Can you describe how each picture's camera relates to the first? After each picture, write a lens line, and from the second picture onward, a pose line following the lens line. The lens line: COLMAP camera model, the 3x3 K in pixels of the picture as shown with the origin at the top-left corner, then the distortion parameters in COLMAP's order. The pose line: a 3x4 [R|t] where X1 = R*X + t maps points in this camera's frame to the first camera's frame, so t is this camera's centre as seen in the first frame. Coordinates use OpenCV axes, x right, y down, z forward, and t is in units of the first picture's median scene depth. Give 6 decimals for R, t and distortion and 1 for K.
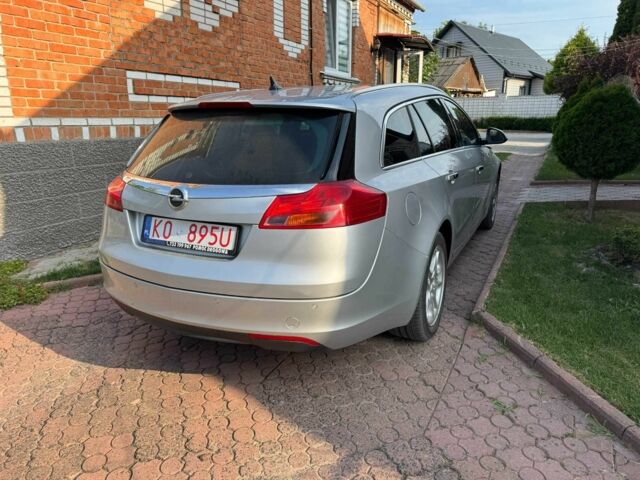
lens RADIAL K [[466.8, 0, 320.4], [0, 466.8, 239.6], [0, 0, 1]] dist [0.010040, -0.009819]
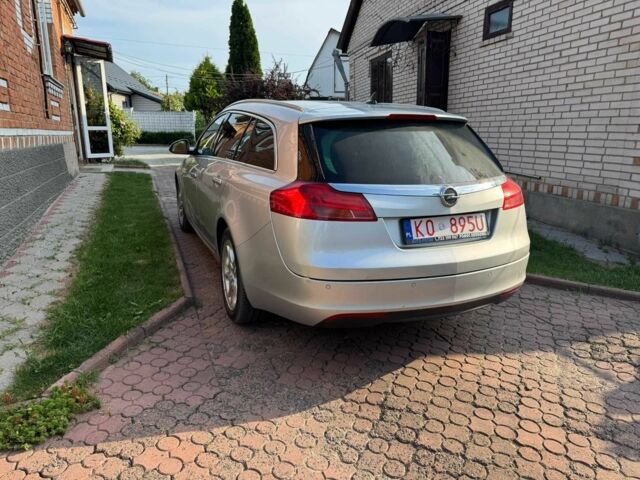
lens RADIAL K [[466.8, 0, 323.3], [0, 466.8, 238.6], [0, 0, 1]] dist [0.010040, -0.009819]
pose [[0.625257, -0.166111, 0.762536, -1.308890], [0.190311, 0.980042, 0.057443, -0.105477], [-0.756859, 0.109202, 0.644391, 0.474694]]
